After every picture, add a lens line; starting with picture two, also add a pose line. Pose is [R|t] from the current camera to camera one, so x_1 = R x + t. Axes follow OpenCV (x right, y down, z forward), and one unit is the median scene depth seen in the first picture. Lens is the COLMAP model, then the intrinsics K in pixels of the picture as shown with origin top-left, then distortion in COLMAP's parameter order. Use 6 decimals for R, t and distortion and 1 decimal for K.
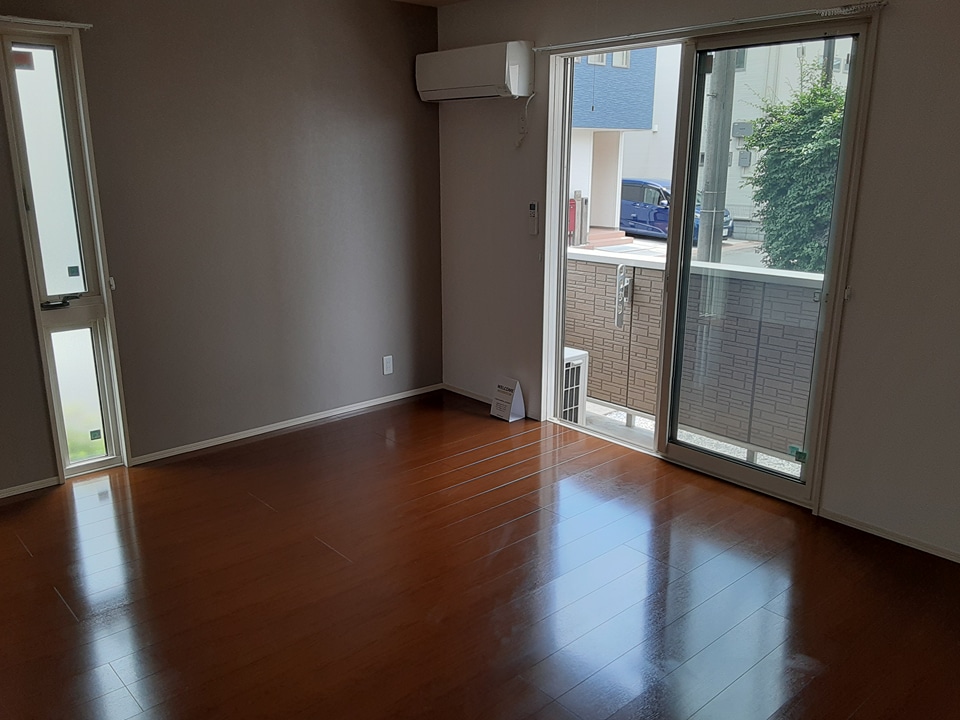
lens RADIAL K [[785.2, 0, 483.5], [0, 785.2, 363.5], [0, 0, 1]] dist [0.127527, -0.171117]
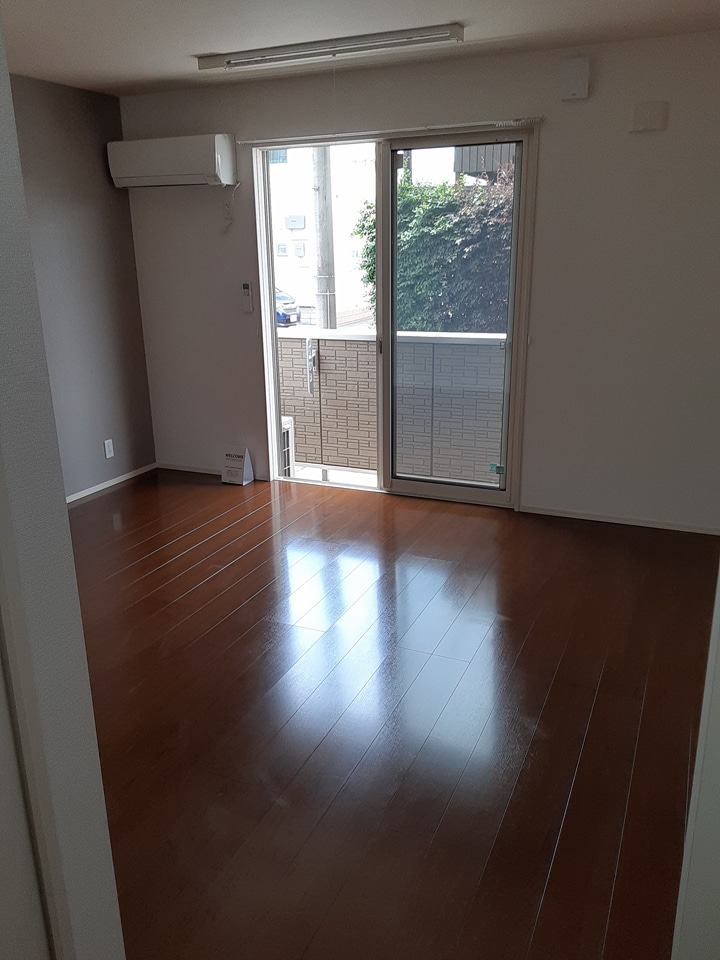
lens RADIAL K [[778.1, 0, 360.0], [0, 778.1, 480.0], [0, 0, 1]] dist [0.139346, -0.240343]
pose [[0.912260, -0.133100, 0.387383, -0.225489], [0.121676, 0.991100, 0.053990, 0.026199], [-0.391122, -0.002118, 0.920337, -0.064387]]
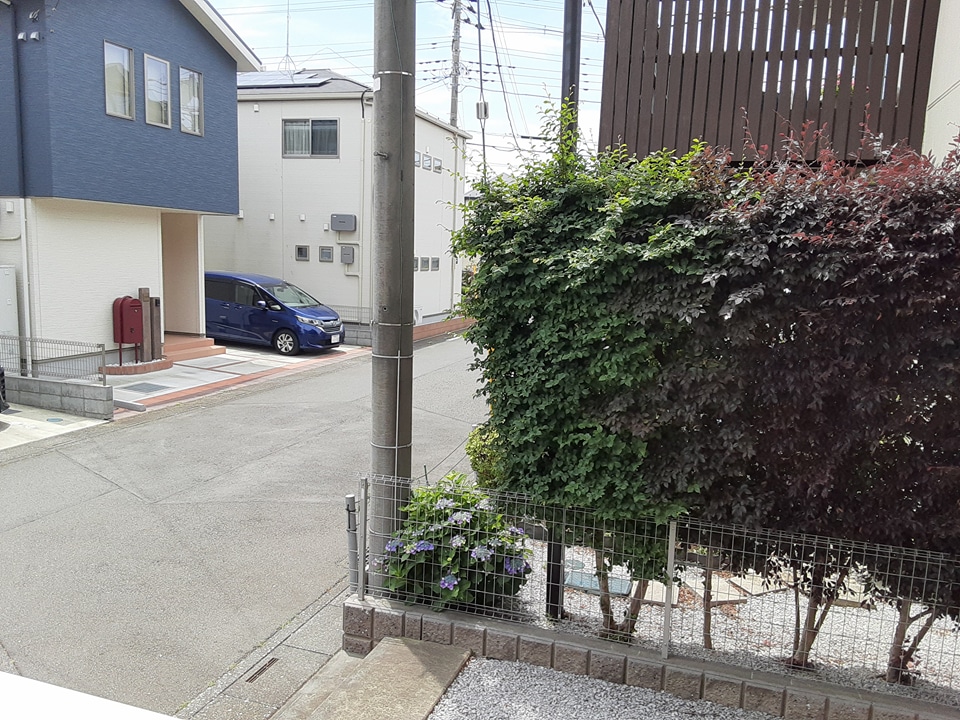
lens RADIAL K [[765.6, 0, 480.0], [0, 765.6, 360.0], [0, 0, 1]] dist [0.065520, -0.066969]
pose [[0.869653, -0.042335, 0.491844, 0.128201], [0.094413, 0.992188, -0.081536, -0.239151], [-0.484550, 0.117345, 0.866857, 0.858767]]
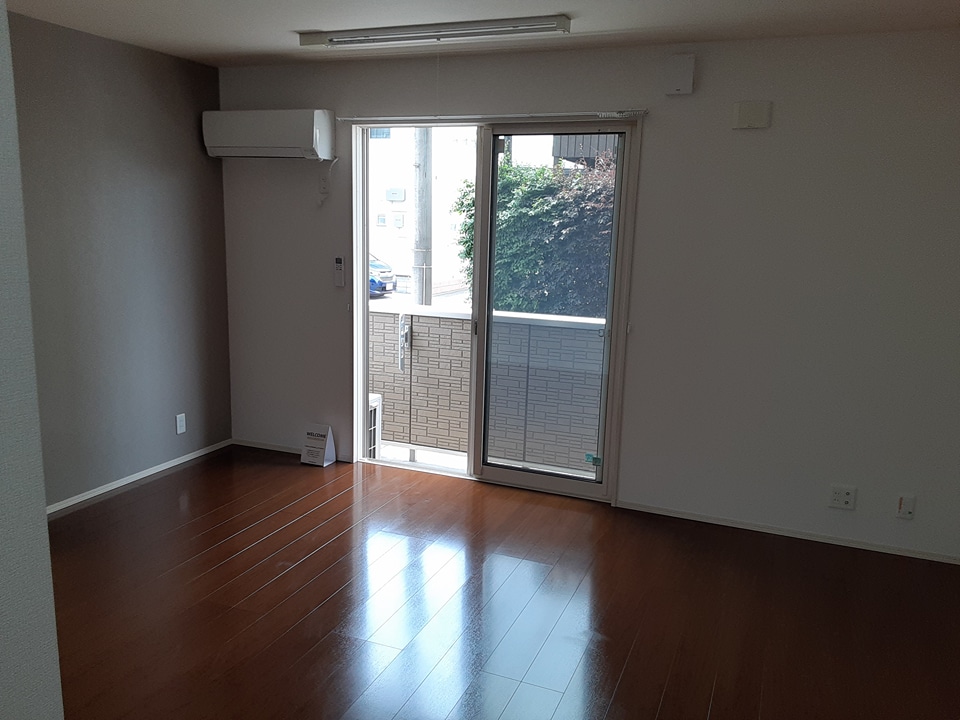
lens RADIAL K [[778.1, 0, 484.0], [0, 778.1, 363.0], [0, 0, 1]] dist [0.139346, -0.240343]
pose [[0.898523, -0.056015, 0.435337, -0.204626], [0.085463, 0.995168, -0.048346, 0.006050], [-0.430525, 0.080645, 0.898969, -0.022219]]
